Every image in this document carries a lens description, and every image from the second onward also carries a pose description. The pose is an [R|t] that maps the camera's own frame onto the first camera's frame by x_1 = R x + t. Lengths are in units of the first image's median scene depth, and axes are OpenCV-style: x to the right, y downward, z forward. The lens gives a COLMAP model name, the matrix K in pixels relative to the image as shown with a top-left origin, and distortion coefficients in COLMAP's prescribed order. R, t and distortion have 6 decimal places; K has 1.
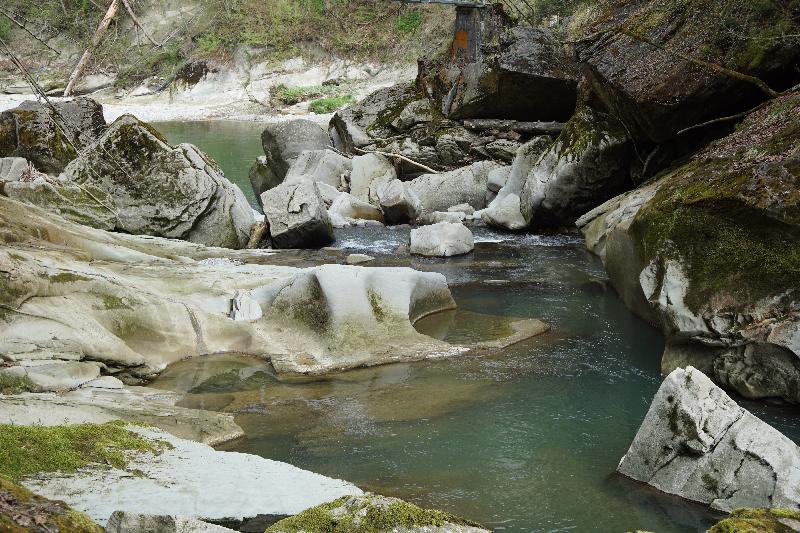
lens RADIAL K [[1241.8, 0, 400.0], [0, 1241.8, 266.5], [0, 0, 1]] dist [0.110309, -0.017111]
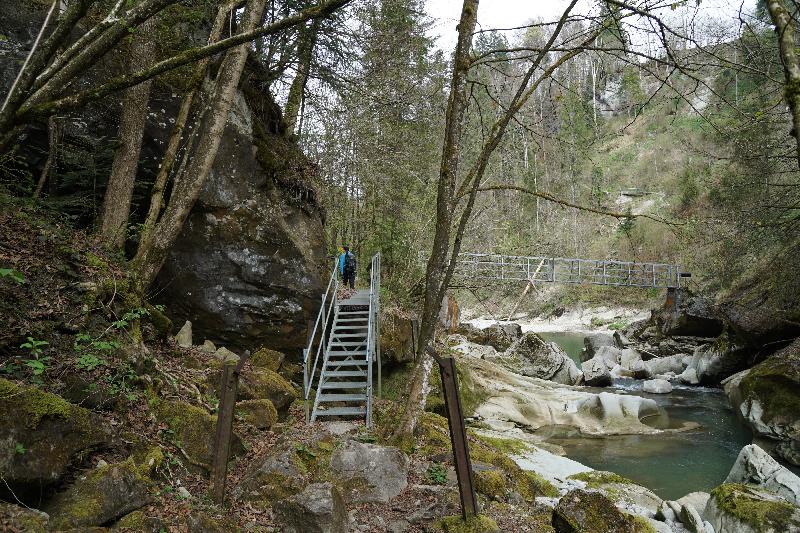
lens RADIAL K [[563.2, 0, 400.0], [0, 563.2, 266.5], [0, 0, 1]] dist [-0.117732, 0.119140]
pose [[0.900370, -0.019024, -0.434708, 0.049689], [-0.078573, 0.975512, -0.205433, 0.009546], [0.427971, 0.219122, 0.876827, -0.177313]]
